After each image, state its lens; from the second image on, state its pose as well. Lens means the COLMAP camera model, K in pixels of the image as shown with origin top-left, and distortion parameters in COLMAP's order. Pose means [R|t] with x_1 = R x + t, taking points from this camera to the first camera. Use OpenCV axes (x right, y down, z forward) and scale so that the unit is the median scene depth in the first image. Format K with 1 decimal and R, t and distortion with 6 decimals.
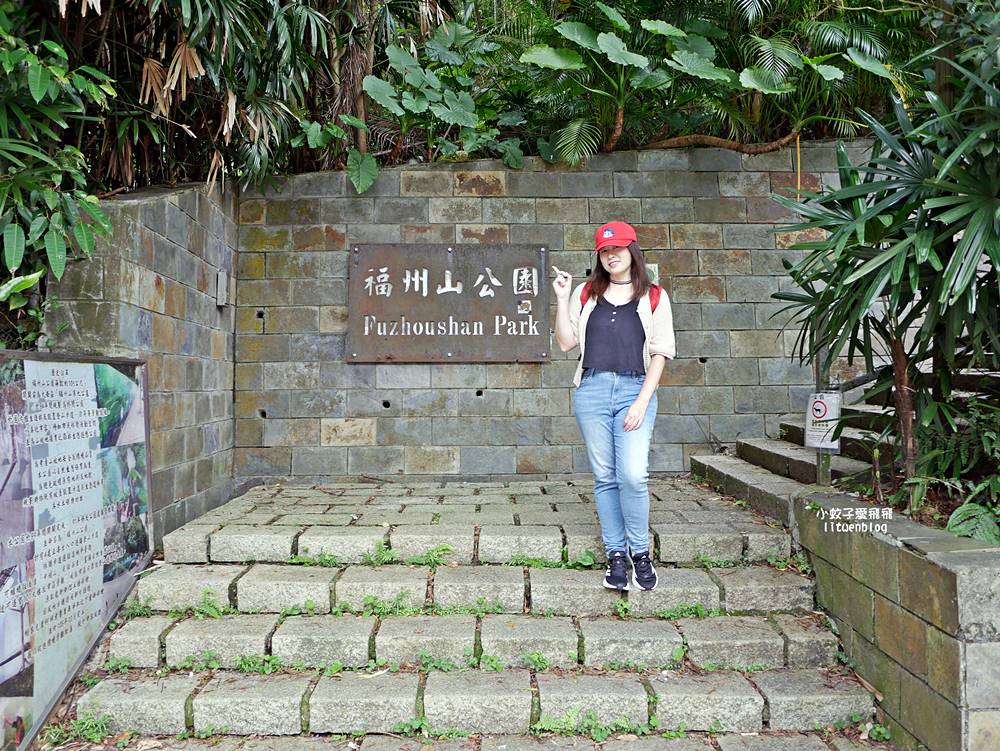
lens RADIAL K [[832.0, 0, 500.0], [0, 832.0, 375.5], [0, 0, 1]] dist [-0.043505, 0.011240]
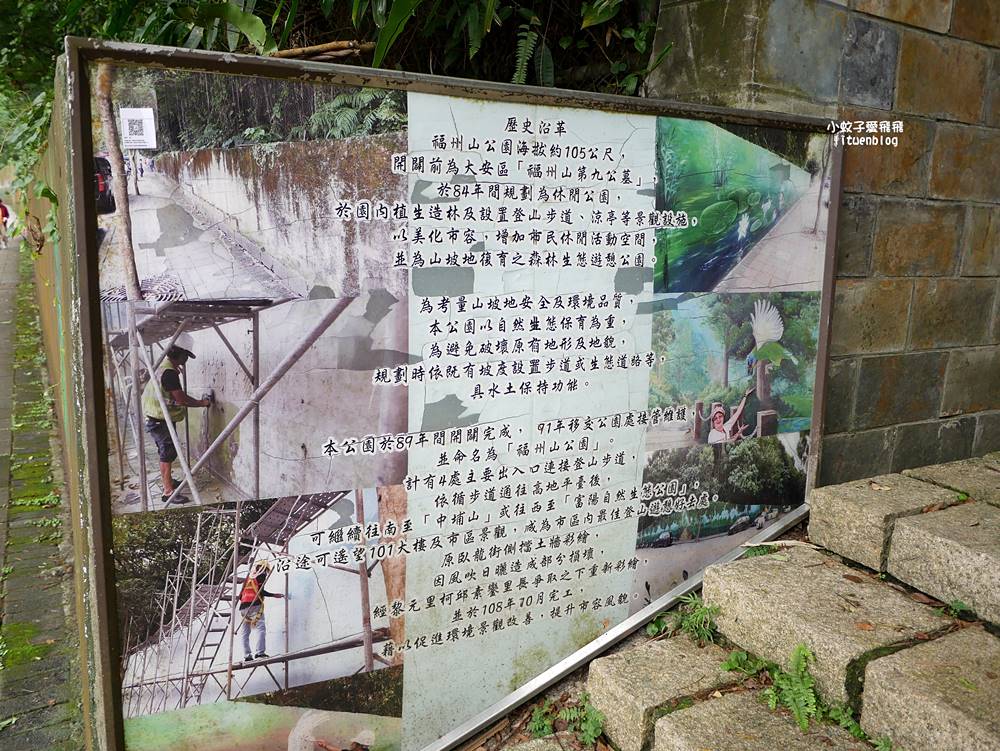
lens RADIAL K [[860.0, 0, 500.0], [0, 860.0, 375.5], [0, 0, 1]] dist [-0.040311, 0.010382]
pose [[0.433526, 0.199443, -0.878793, -0.061074], [-0.031975, 0.977991, 0.206182, 0.033666], [0.900573, -0.061286, 0.430362, 0.689907]]
